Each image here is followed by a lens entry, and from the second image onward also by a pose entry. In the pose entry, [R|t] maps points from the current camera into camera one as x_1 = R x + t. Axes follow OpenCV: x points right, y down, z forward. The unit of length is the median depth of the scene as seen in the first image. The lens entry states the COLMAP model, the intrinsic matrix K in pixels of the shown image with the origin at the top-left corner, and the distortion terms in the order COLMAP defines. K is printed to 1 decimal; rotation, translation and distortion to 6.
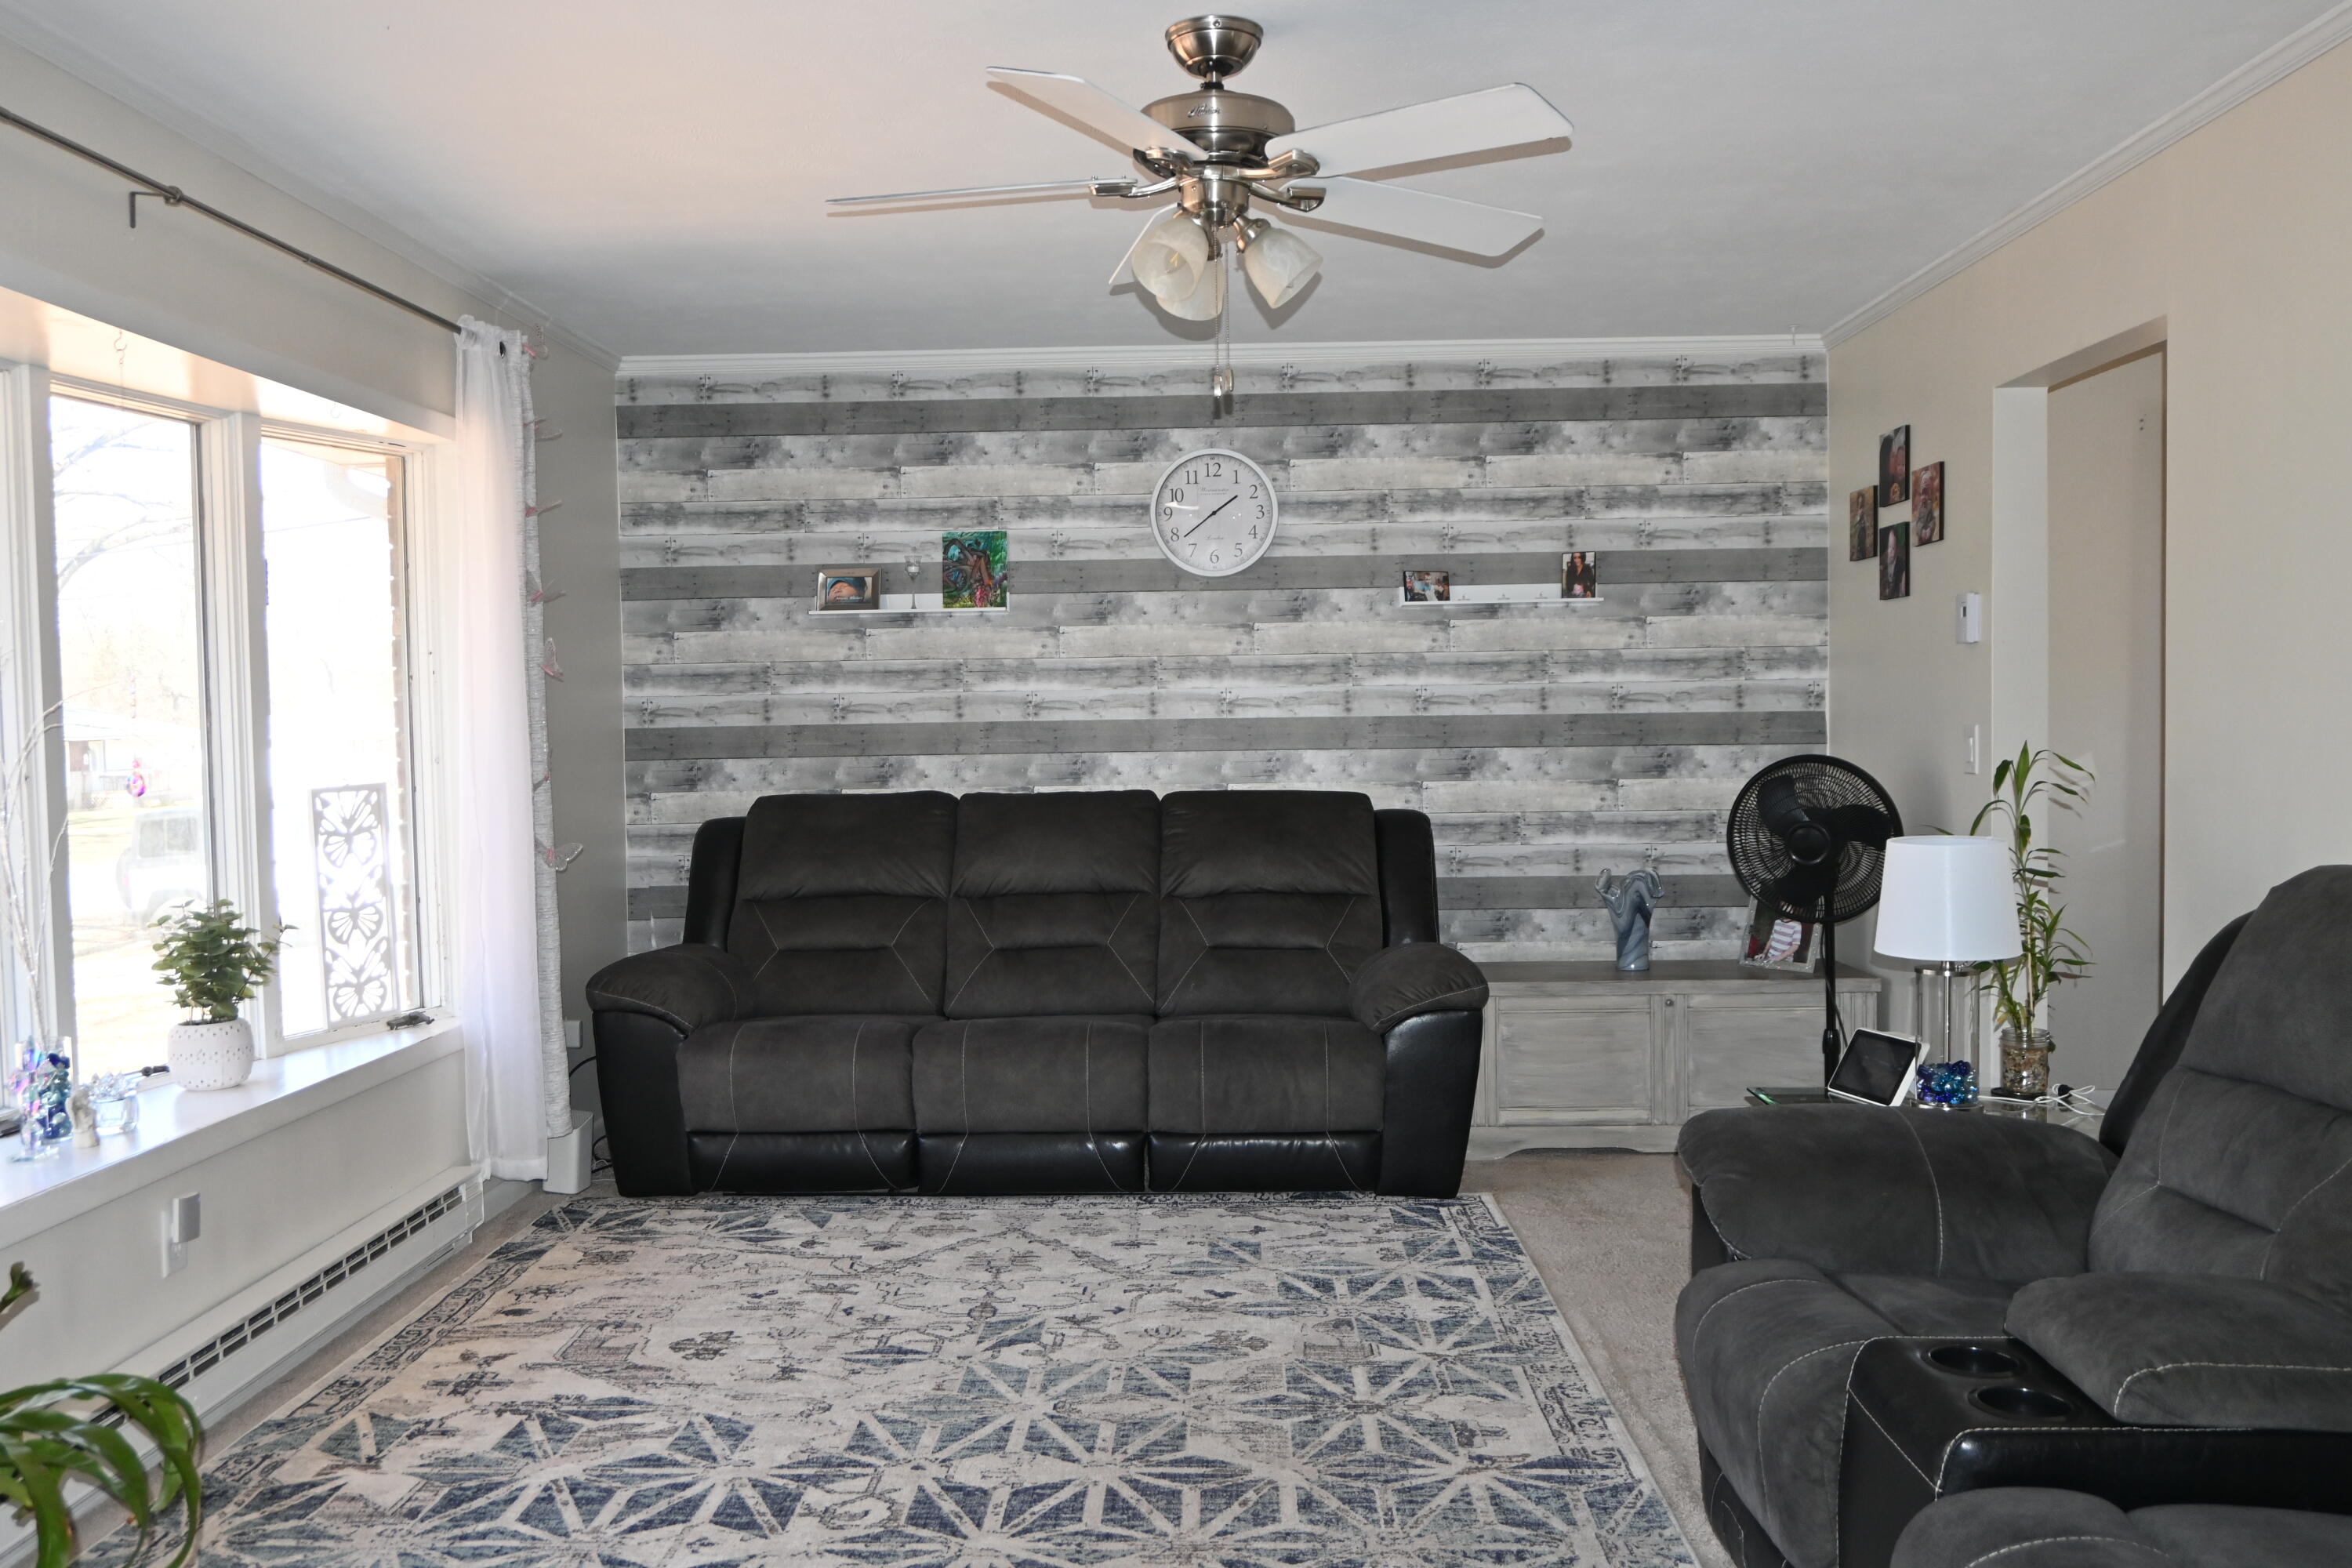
lens RADIAL K [[1960.5, 0, 1174.2], [0, 1960.5, 784.3], [0, 0, 1]] dist [0.000231, -0.001107]
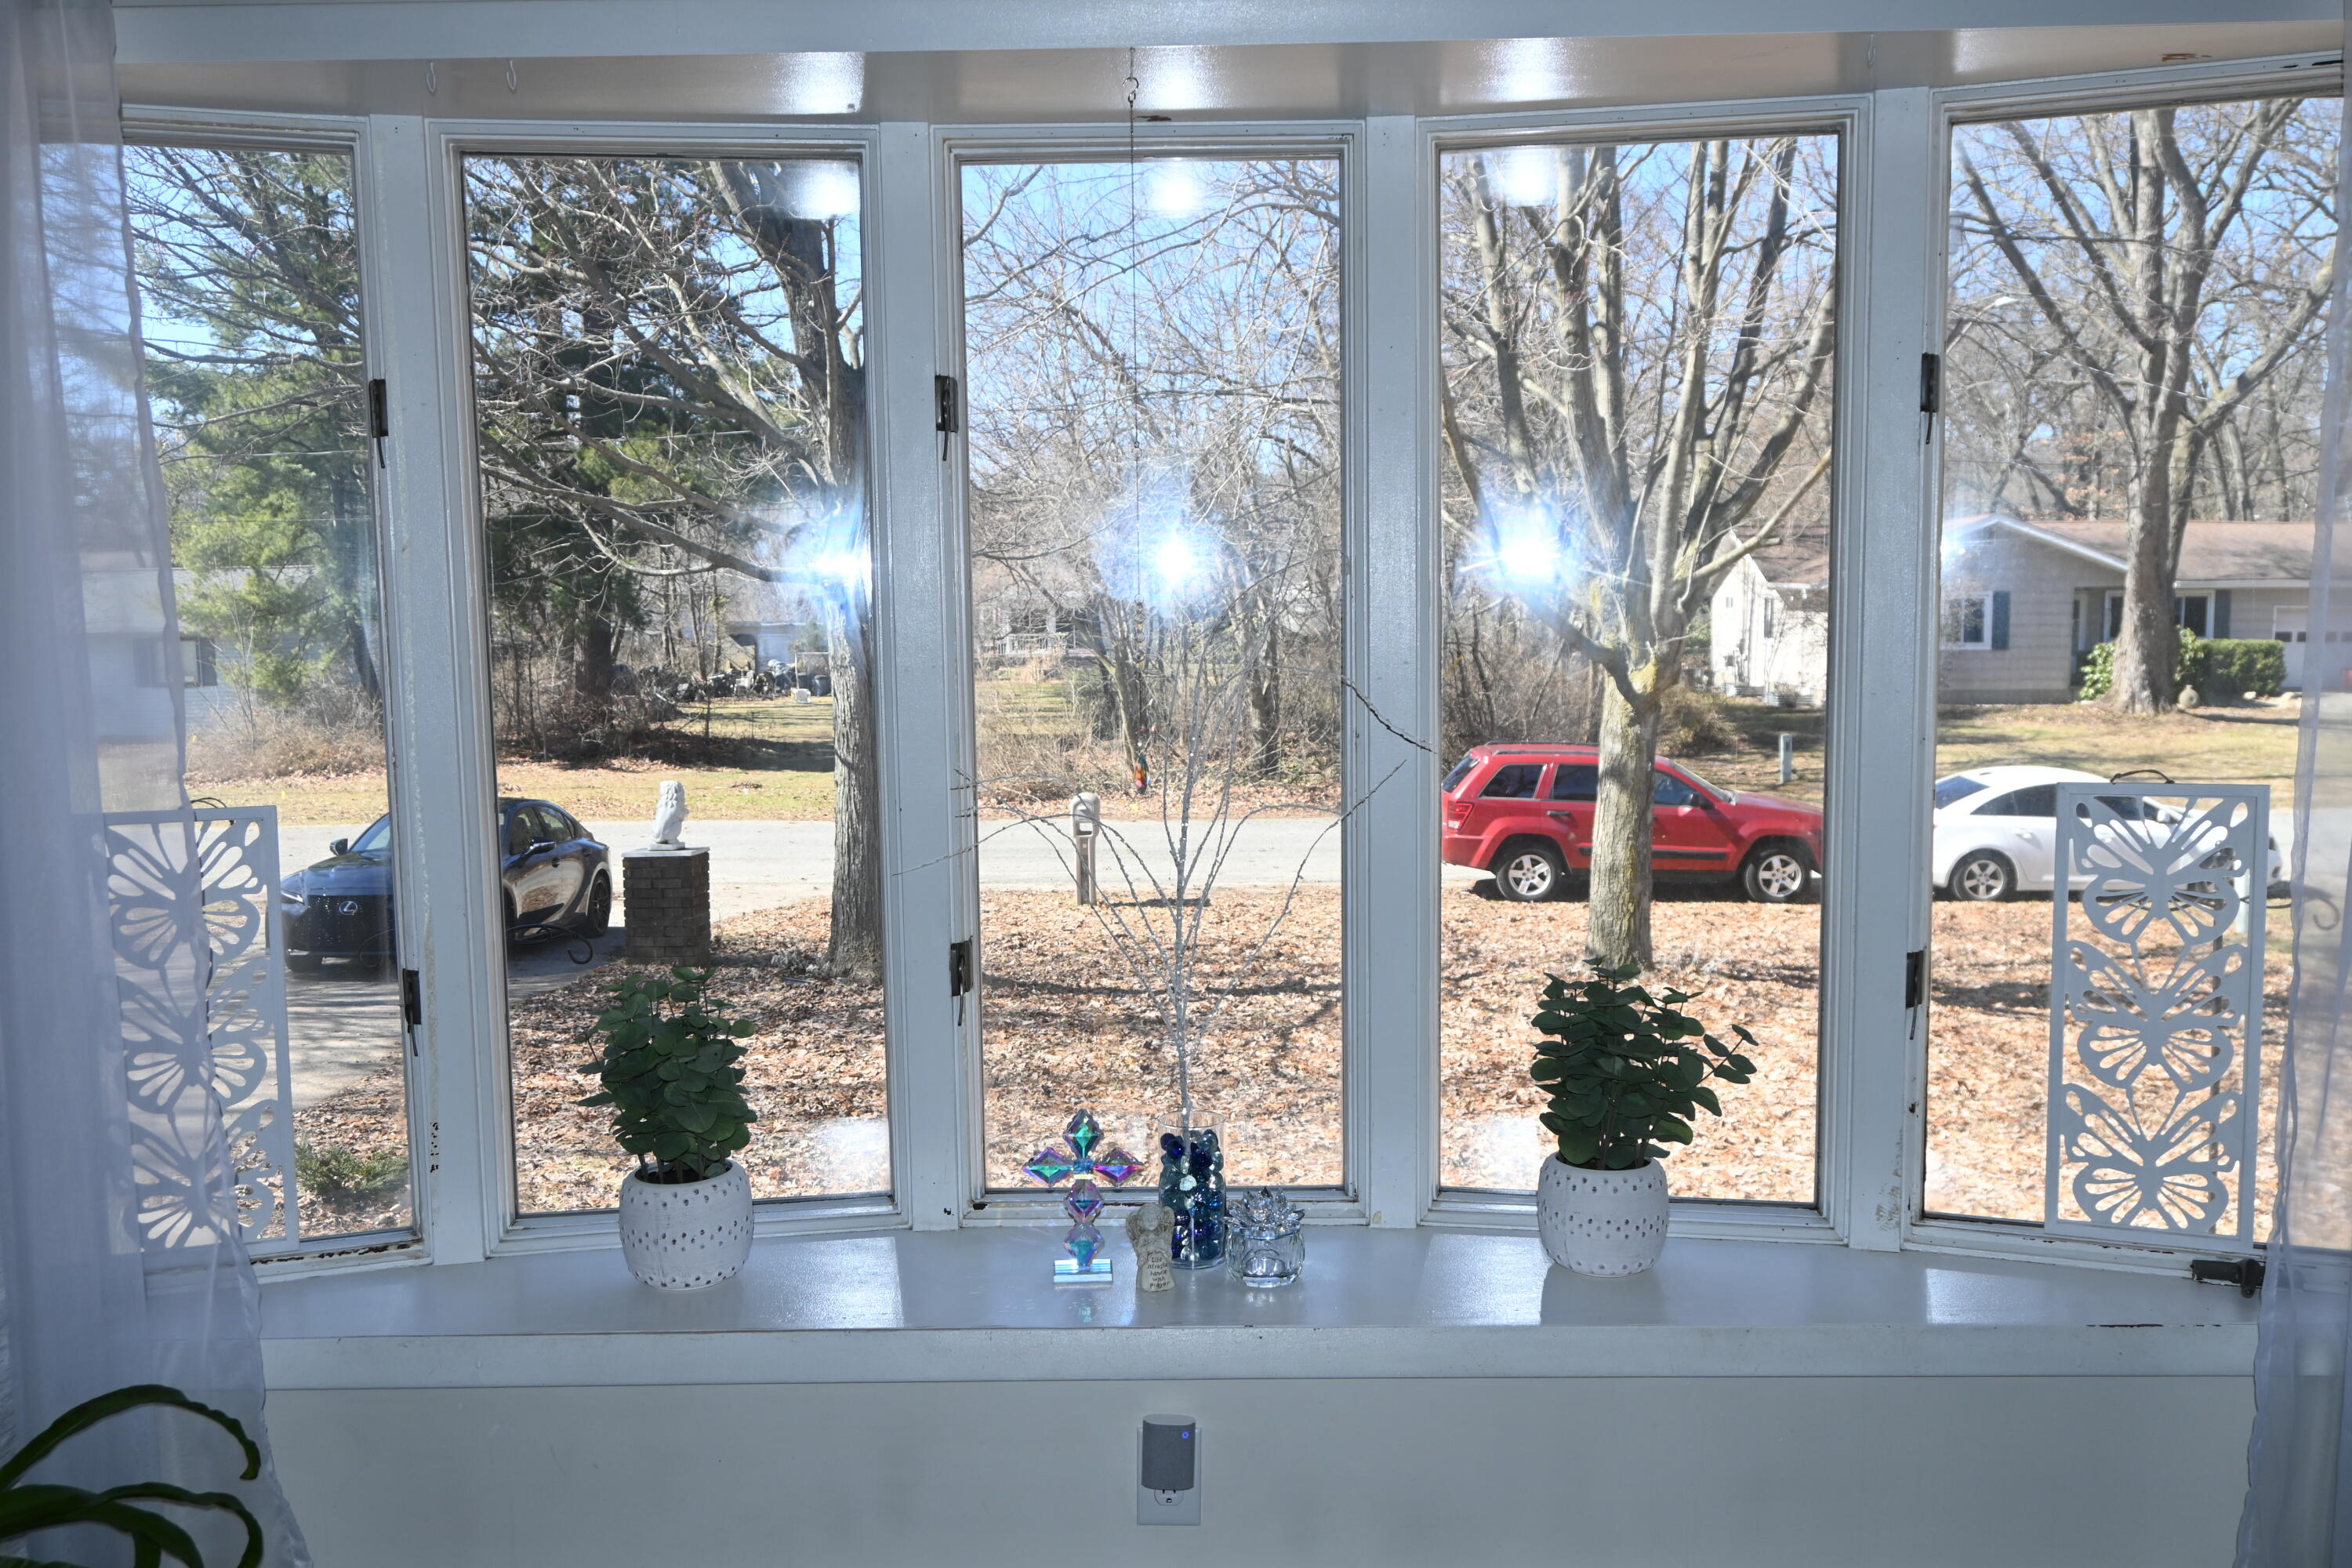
lens RADIAL K [[1960.5, 0, 1175.4], [0, 1960.5, 784.5], [0, 0, 1]] dist [0.000231, -0.001107]
pose [[-0.000818, 0.130485, -0.991450, 0.082516], [-0.035804, 0.990811, 0.130430, -0.057675], [0.999359, 0.035604, 0.003861, 0.765663]]
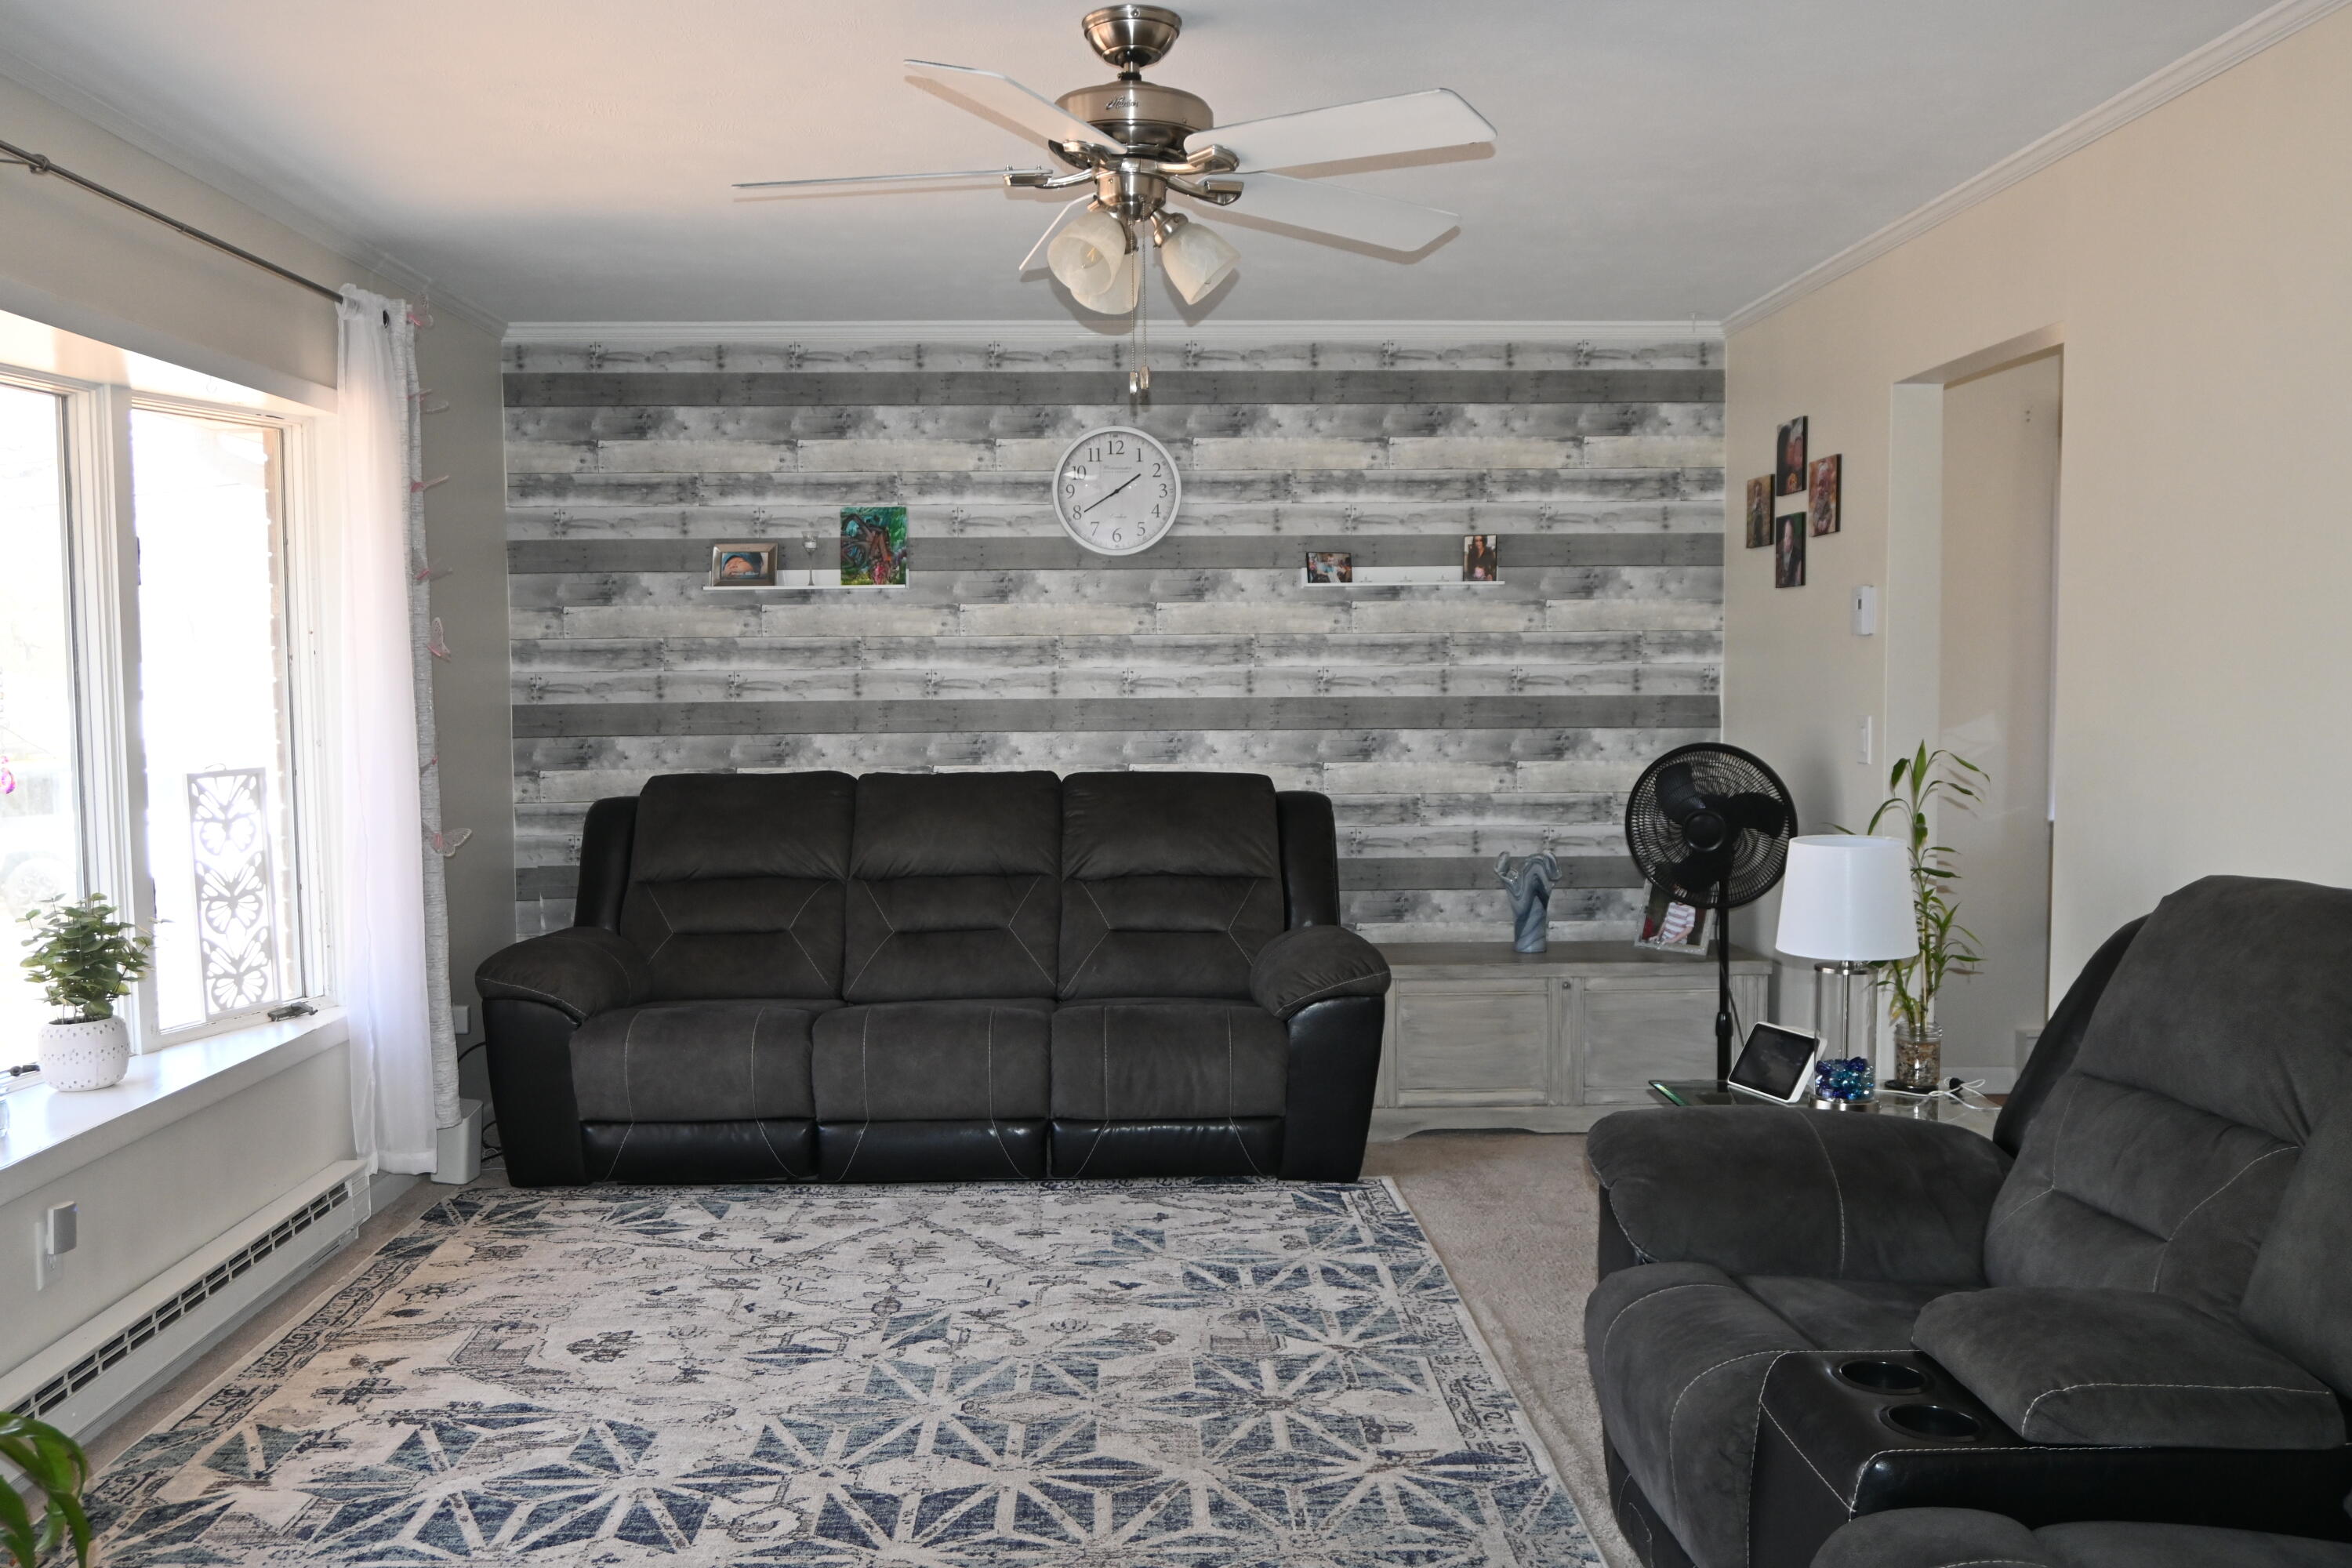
lens RADIAL K [[1960.5, 0, 1174.8], [0, 1960.5, 783.5], [0, 0, 1]] dist [0.000231, -0.001107]
pose [[0.998258, 0.003869, 0.058874, -0.010819], [-0.005269, 0.999706, 0.023651, -0.018730], [-0.058765, -0.023920, 0.997985, 0.006550]]
